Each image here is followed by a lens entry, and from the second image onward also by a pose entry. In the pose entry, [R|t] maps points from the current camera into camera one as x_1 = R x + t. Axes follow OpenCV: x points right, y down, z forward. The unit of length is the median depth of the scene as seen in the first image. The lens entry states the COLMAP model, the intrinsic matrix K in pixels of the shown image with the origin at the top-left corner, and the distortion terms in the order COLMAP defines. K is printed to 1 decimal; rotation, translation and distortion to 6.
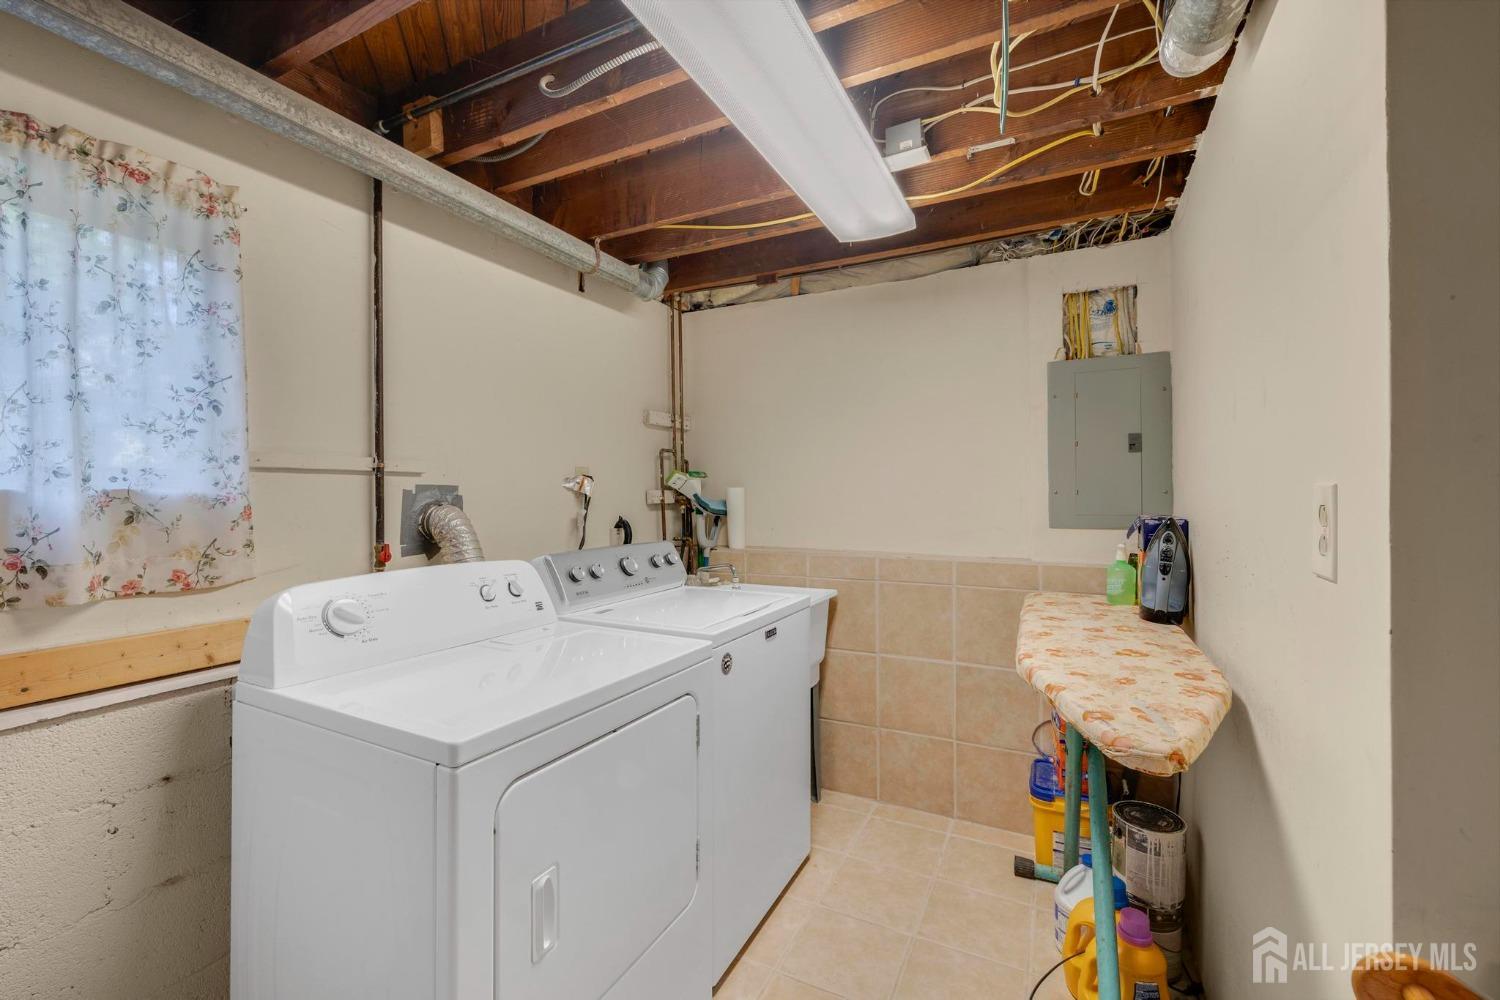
lens RADIAL K [[627.2, 0, 745.7], [0, 627.2, 491.8], [0, 0, 1]] dist [-0.000692, 0.000167]
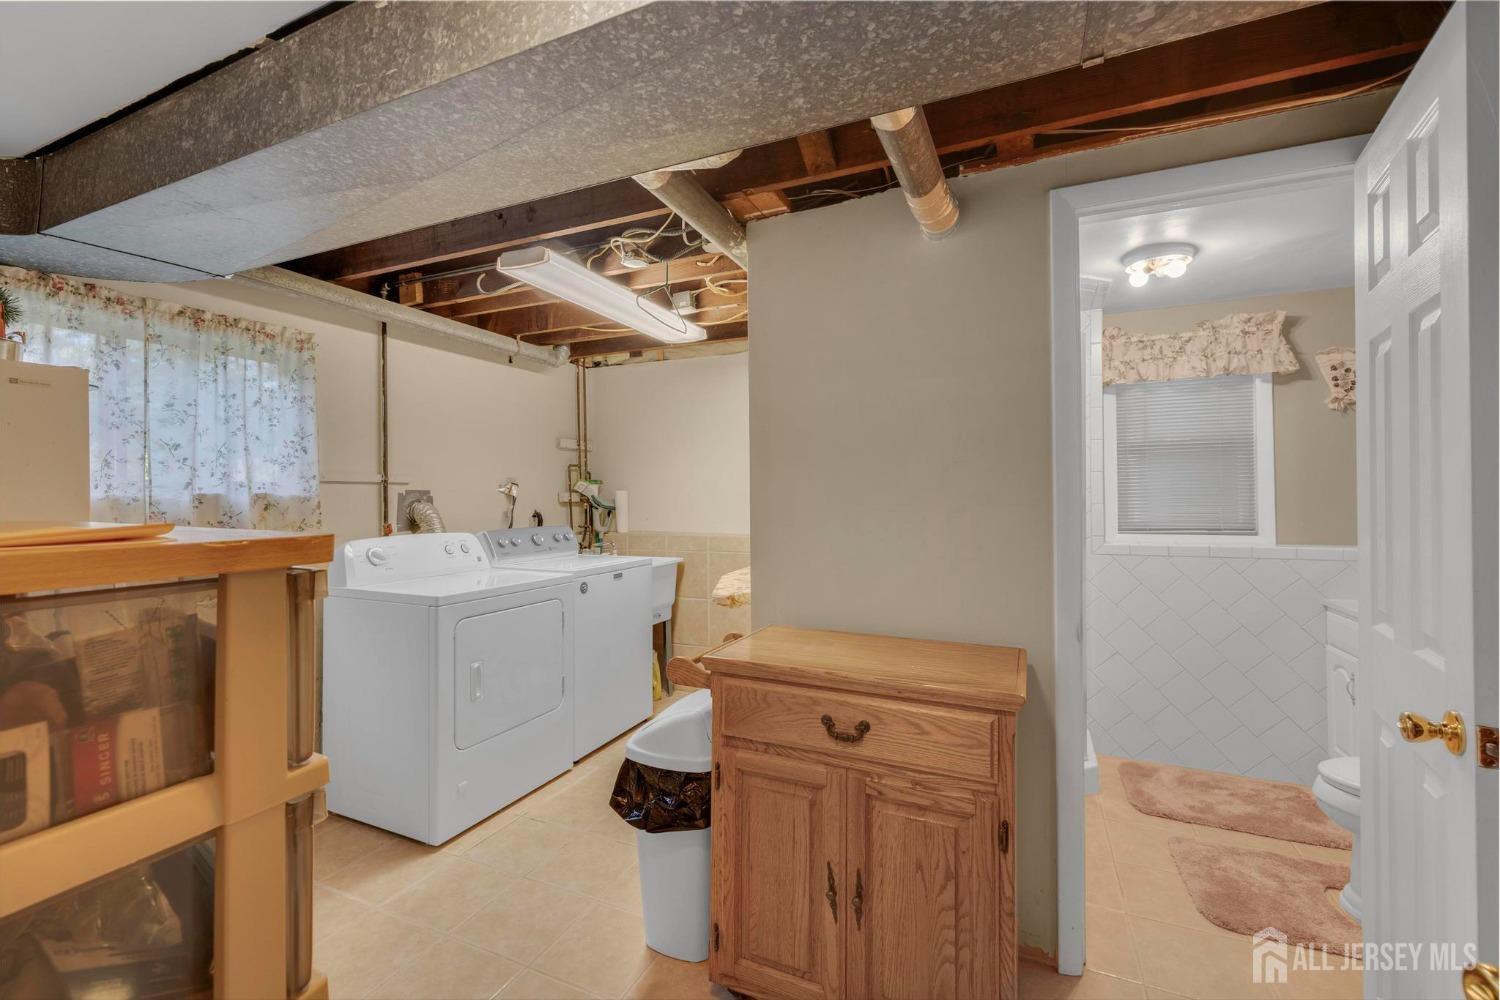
lens RADIAL K [[627.2, 0, 745.7], [0, 627.2, 491.8], [0, 0, 1]] dist [-0.000692, 0.000167]
pose [[0.998202, -0.002450, 0.059885, 0.281549], [0.002650, 0.999991, -0.003265, 0.001539], [-0.059877, 0.003418, 0.998200, -0.721556]]
